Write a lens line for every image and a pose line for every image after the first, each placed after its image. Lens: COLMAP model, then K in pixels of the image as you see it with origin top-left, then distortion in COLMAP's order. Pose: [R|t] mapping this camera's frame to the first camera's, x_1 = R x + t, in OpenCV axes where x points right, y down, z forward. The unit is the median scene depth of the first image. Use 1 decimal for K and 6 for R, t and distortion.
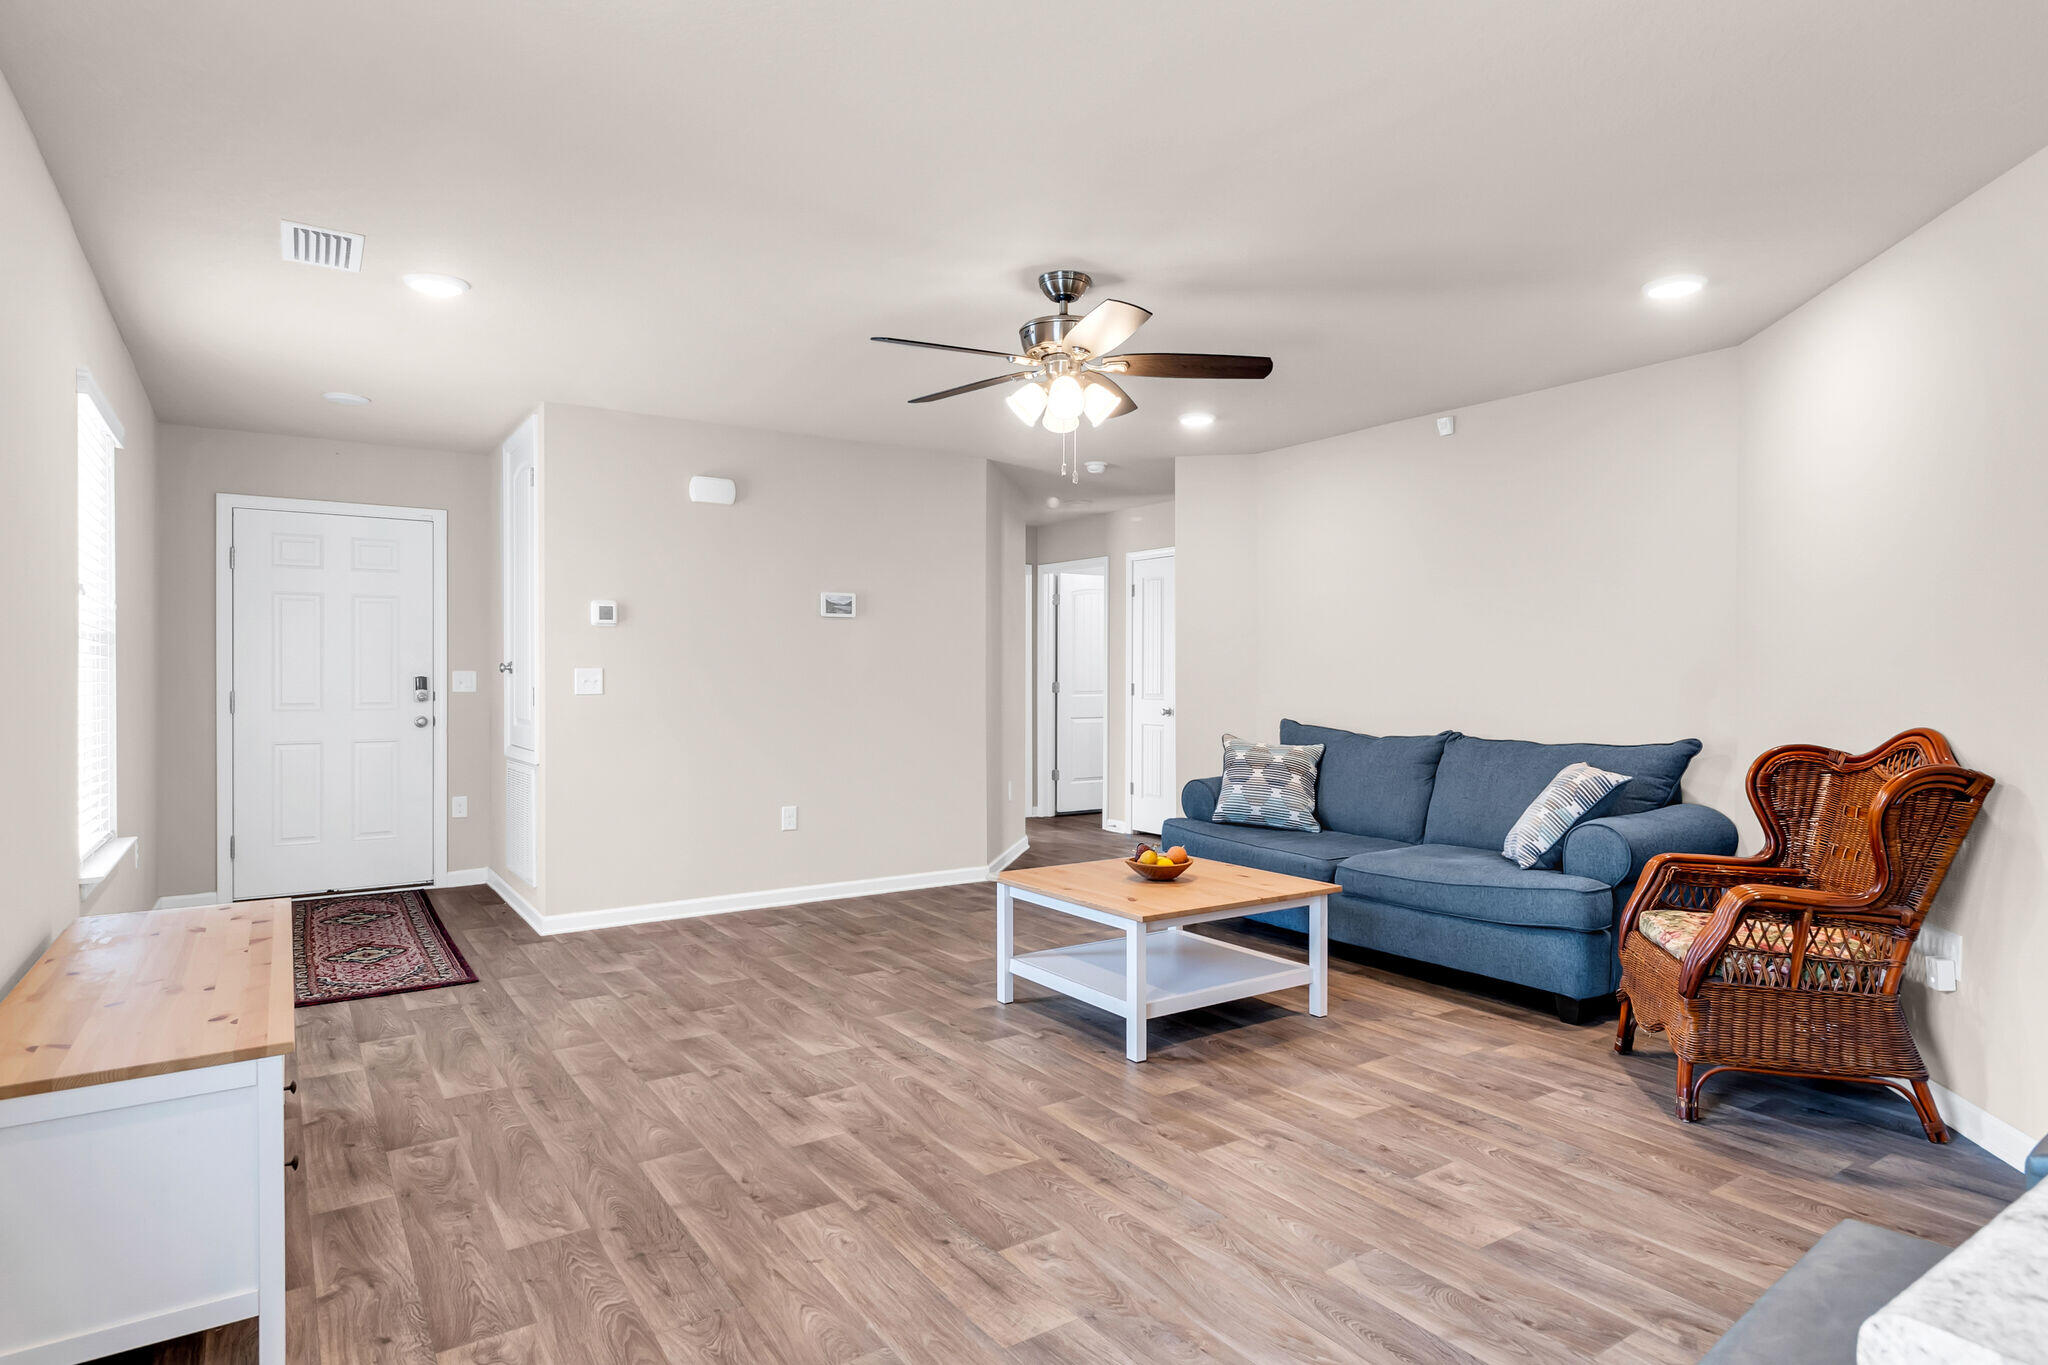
lens RADIAL K [[1101.1, 0, 1017.2], [0, 1101.1, 671.5], [0, 0, 1]] dist [0.006208, -0.000430]
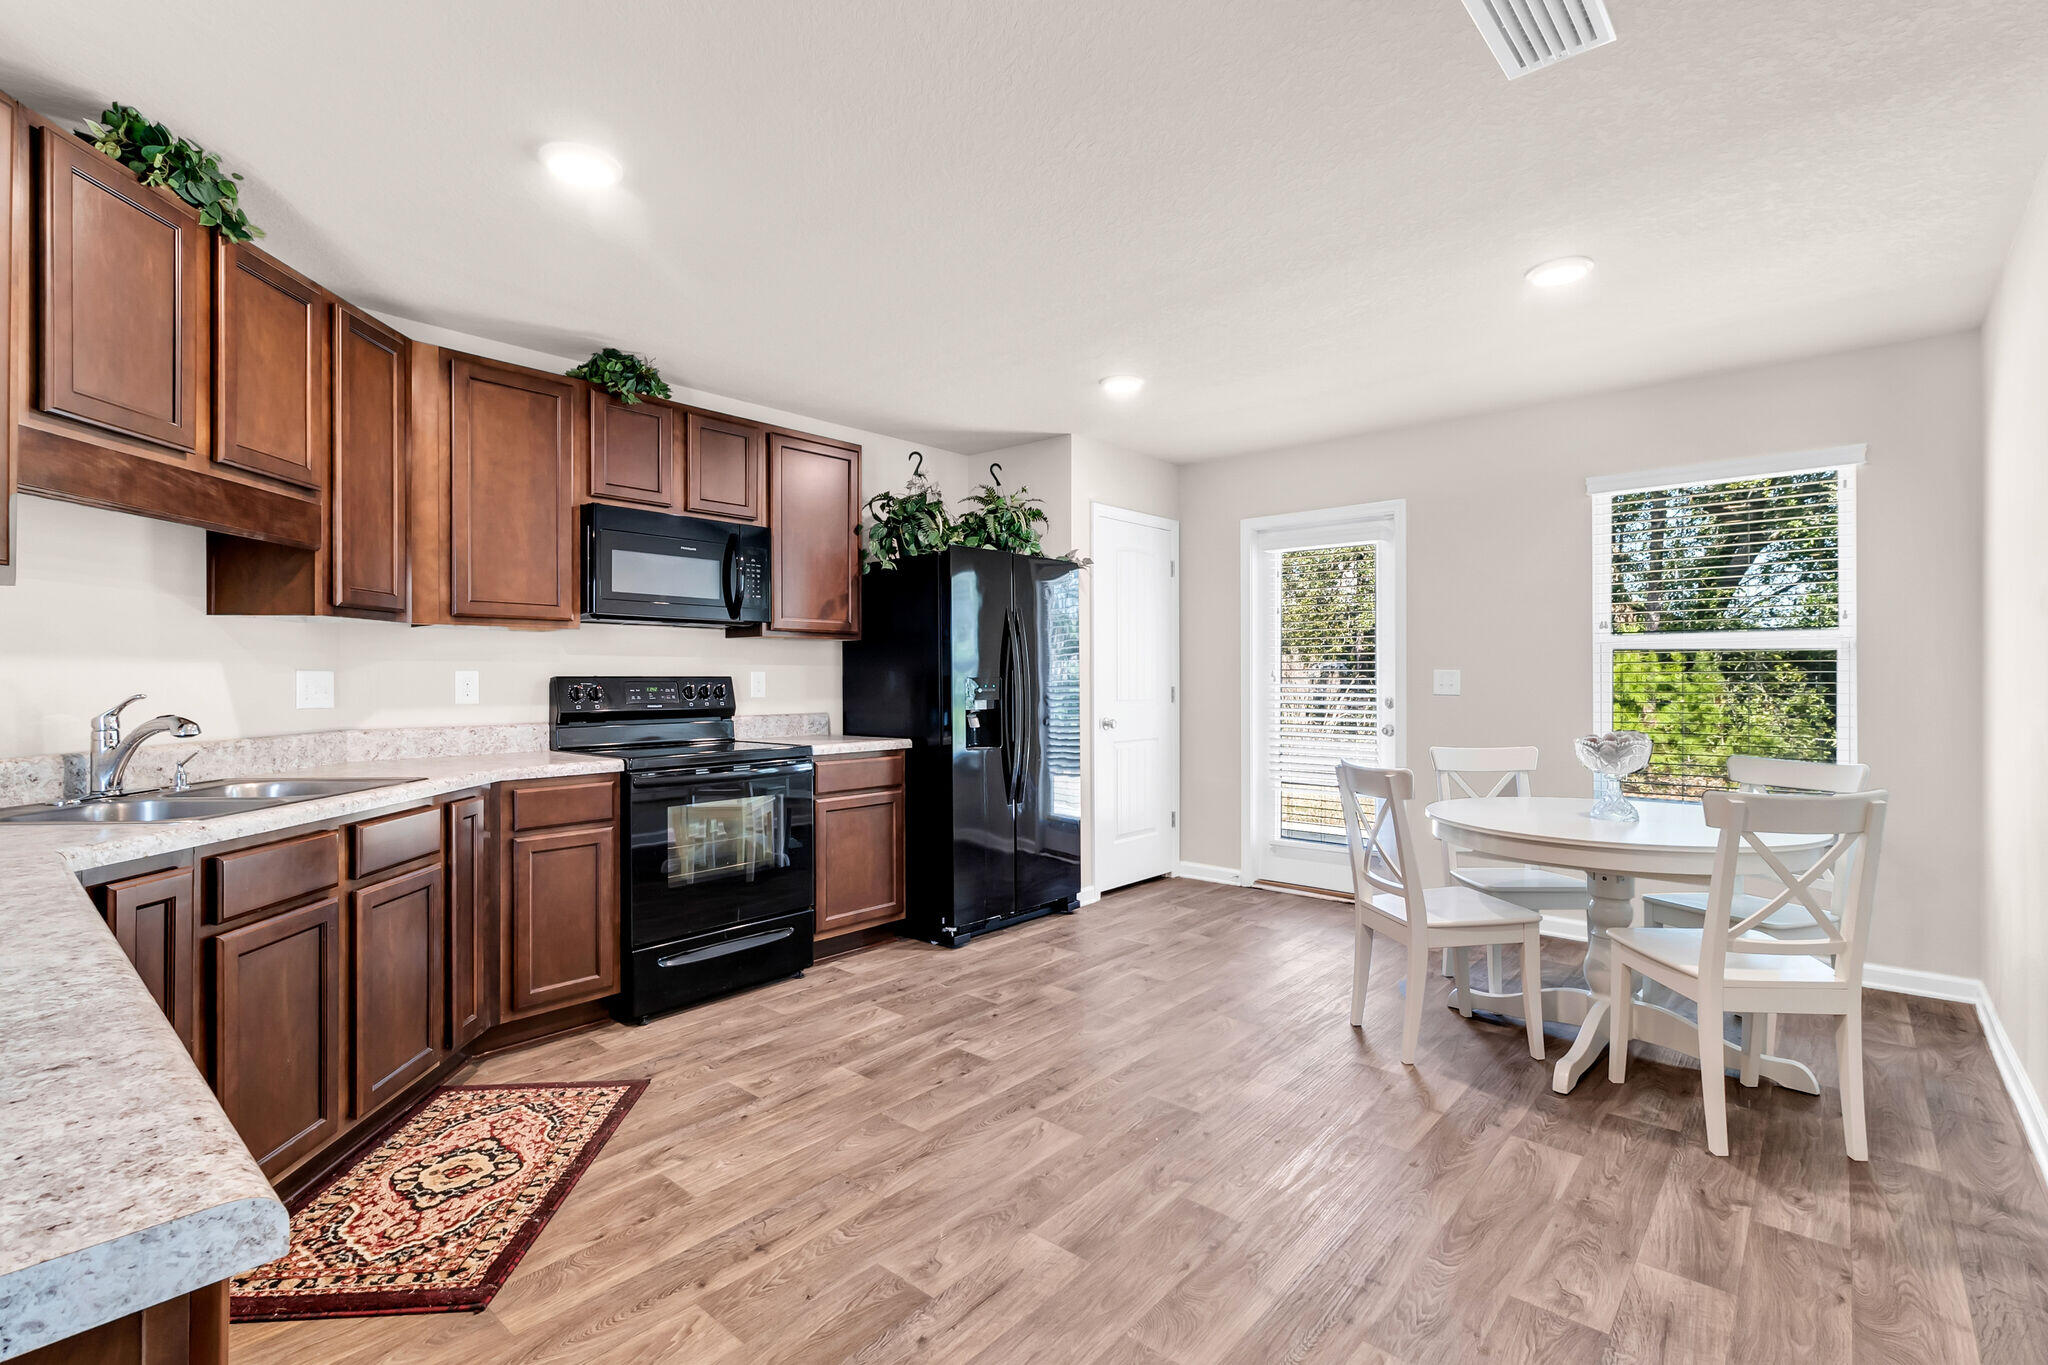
lens RADIAL K [[937.9, 0, 1031.0], [0, 937.9, 693.3], [0, 0, 1]] dist [-0.000817, 0.000651]
pose [[-0.259685, -0.014955, 0.965577, -0.766434], [-0.004818, 0.999888, 0.014190, 0.006505], [-0.965681, -0.000967, -0.259728, 1.102865]]
